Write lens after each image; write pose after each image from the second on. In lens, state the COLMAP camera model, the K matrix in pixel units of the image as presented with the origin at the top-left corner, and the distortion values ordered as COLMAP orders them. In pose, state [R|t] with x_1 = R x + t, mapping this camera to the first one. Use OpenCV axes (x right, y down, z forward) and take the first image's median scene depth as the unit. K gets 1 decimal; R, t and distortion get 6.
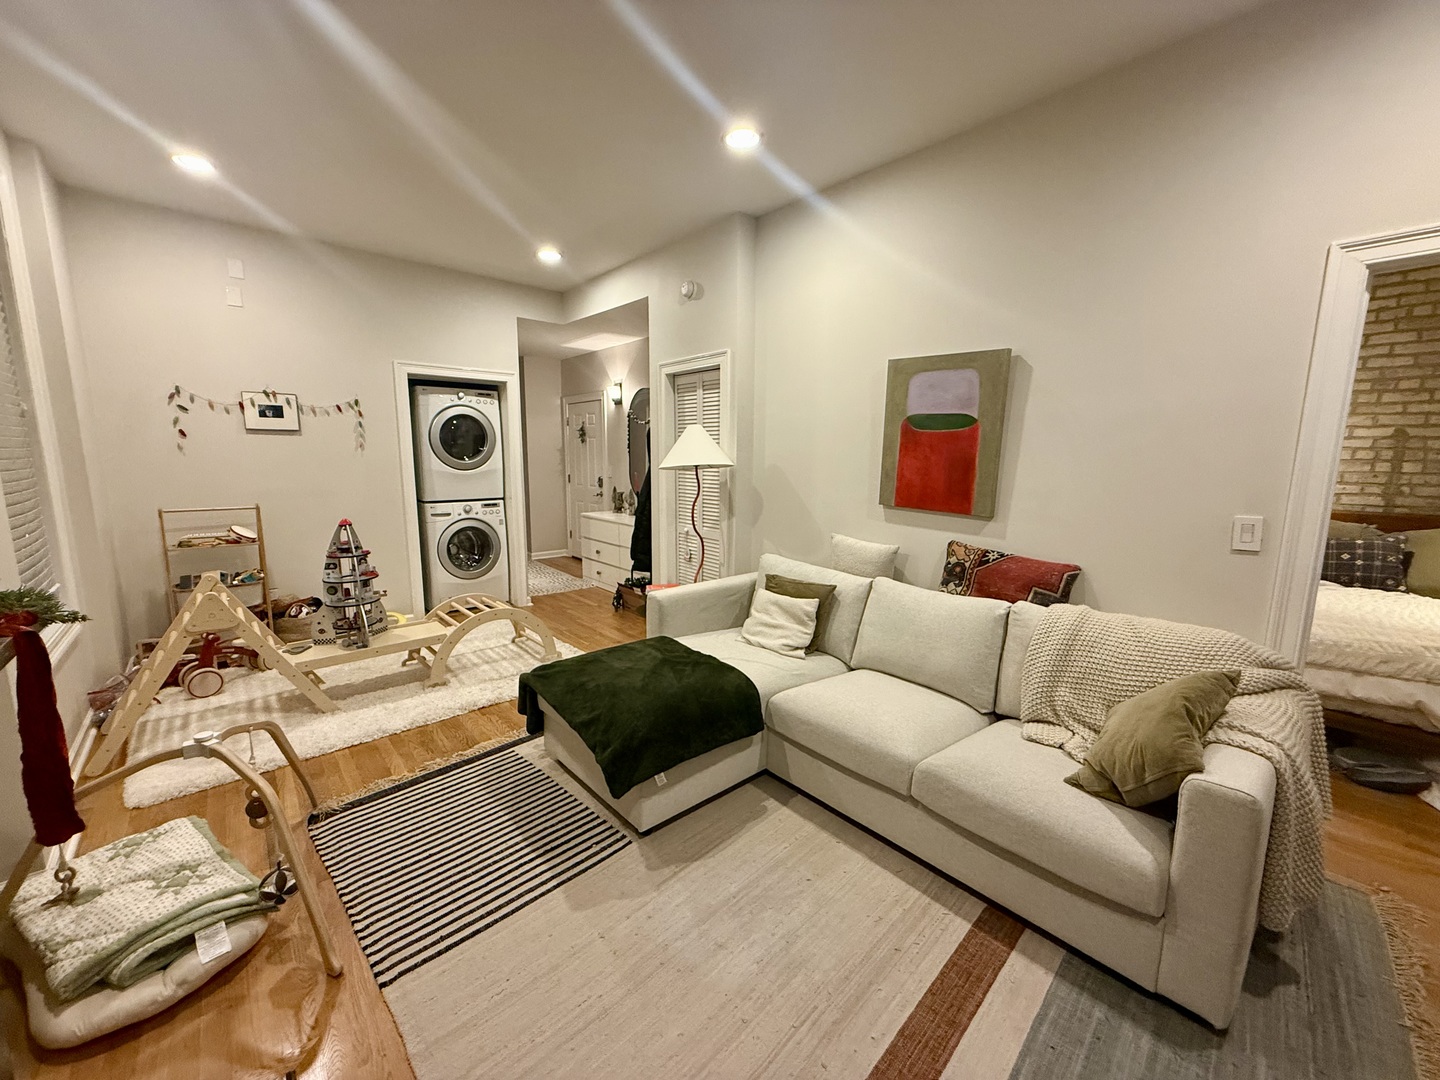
lens RADIAL K [[536.3, 0, 721.4], [0, 536.3, 535.1], [0, 0, 1]] dist [-0.000103, -0.000080]
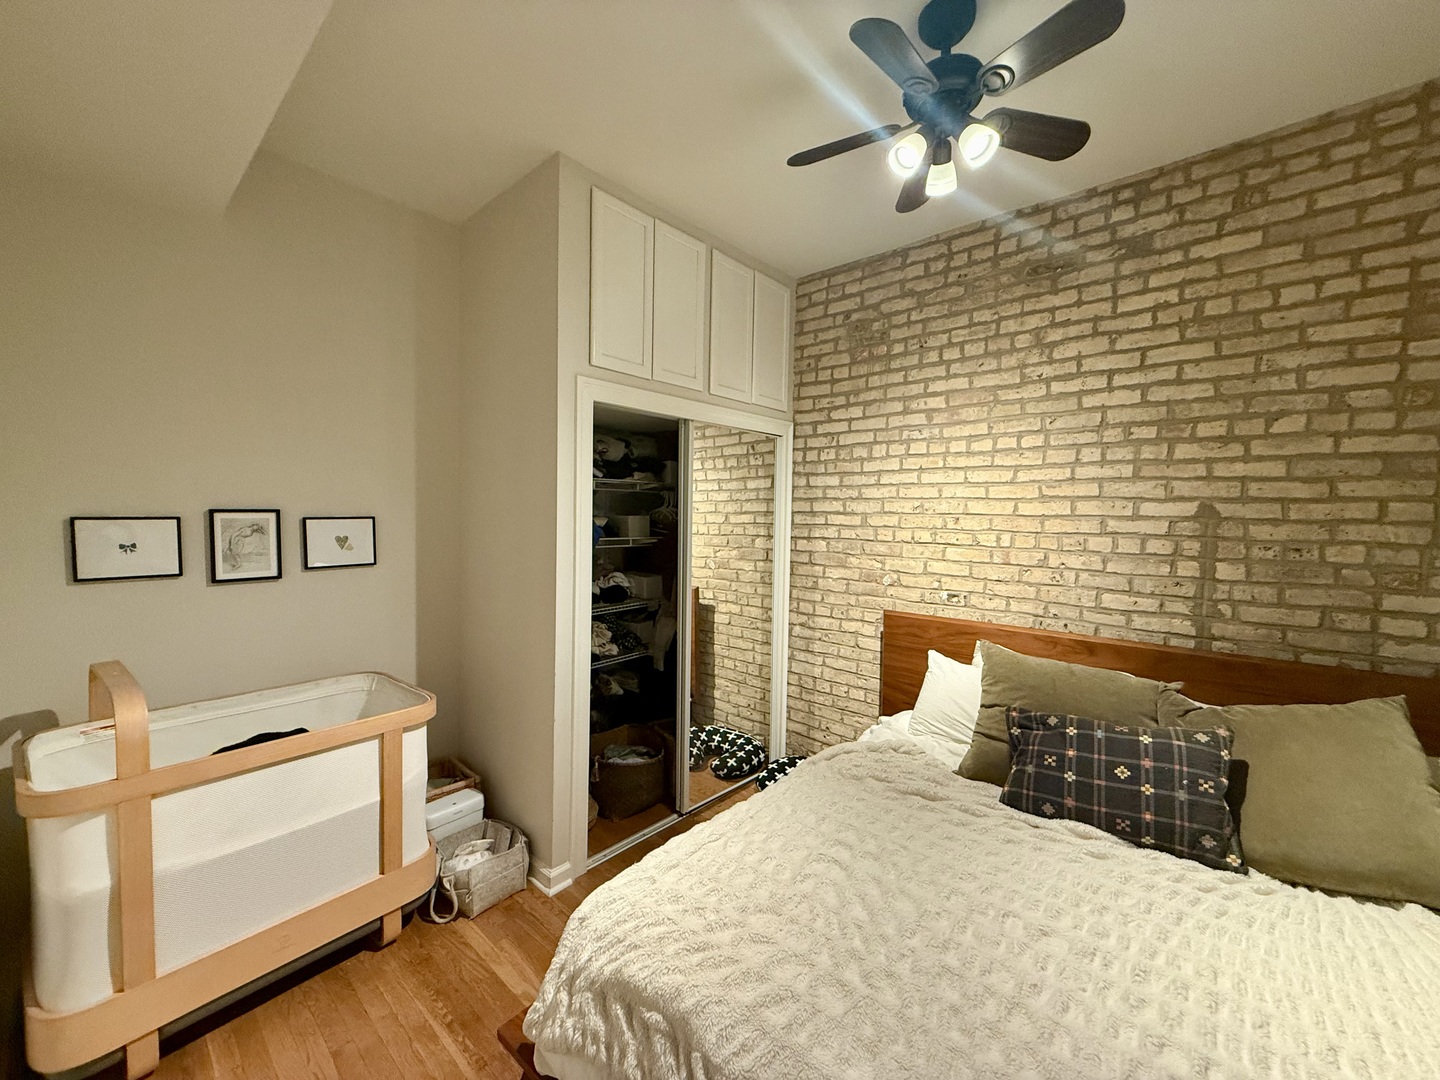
lens RADIAL K [[536.3, 0, 715.8], [0, 536.3, 542.5], [0, 0, 1]] dist [-0.000103, -0.000080]
pose [[0.991677, 0.006726, 0.128579, 0.670907], [0.006455, 0.994782, -0.101822, -0.102280], [-0.128592, 0.101804, 0.986458, 0.503769]]
